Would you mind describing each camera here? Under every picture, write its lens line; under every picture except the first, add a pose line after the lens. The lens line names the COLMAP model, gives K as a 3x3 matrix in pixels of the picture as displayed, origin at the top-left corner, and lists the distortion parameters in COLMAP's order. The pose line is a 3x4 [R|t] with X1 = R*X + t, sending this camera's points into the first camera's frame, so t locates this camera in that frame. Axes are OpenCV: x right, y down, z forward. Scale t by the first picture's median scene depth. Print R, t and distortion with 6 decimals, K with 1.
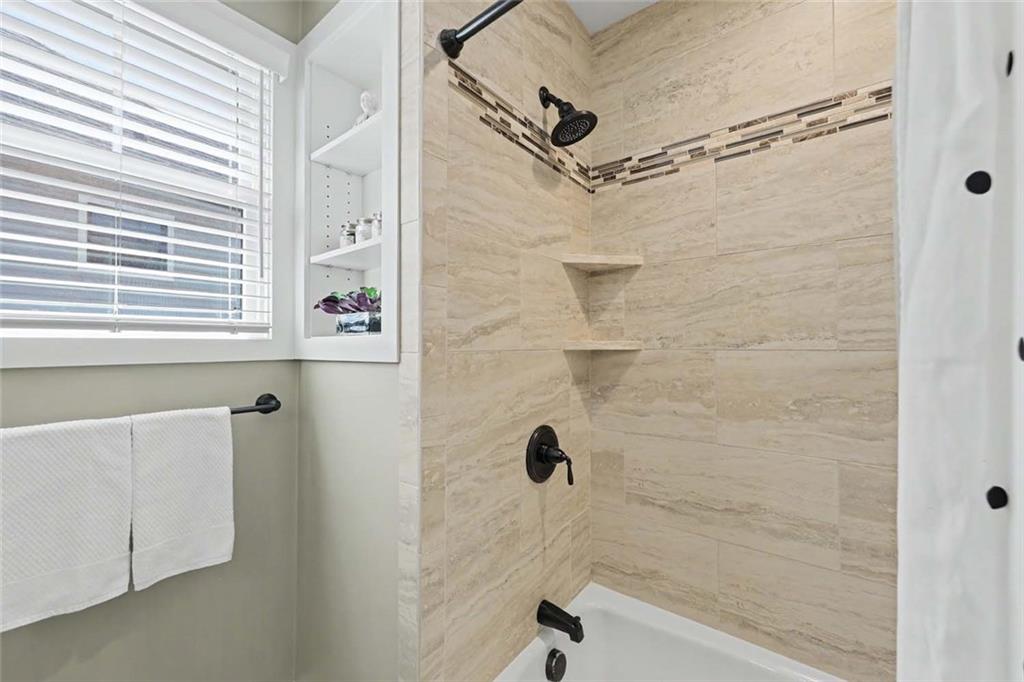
lens RADIAL K [[409.5, 0, 513.6], [0, 409.5, 339.9], [0, 0, 1]] dist [0.002996, 0.000081]
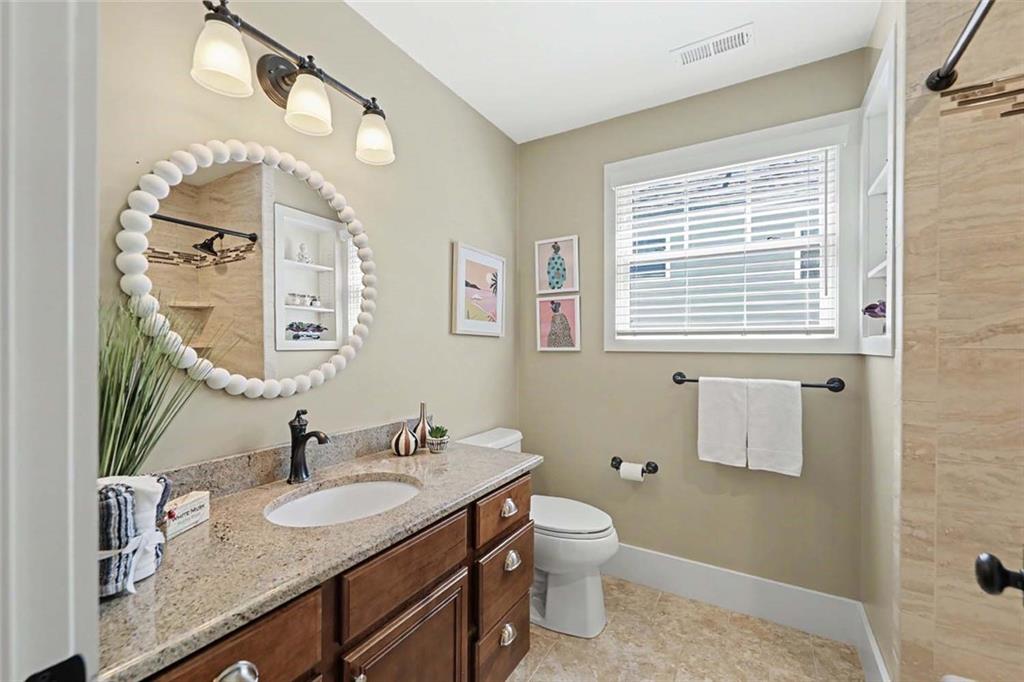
lens RADIAL K [[442.6, 0, 505.9], [0, 442.6, 334.6], [0, 0, 1]] dist [0.000218, -0.000241]
pose [[0.134838, -0.014254, -0.990765, 0.873128], [0.006099, 0.999890, -0.013556, -0.001969], [0.990849, -0.004215, 0.134910, -0.362160]]
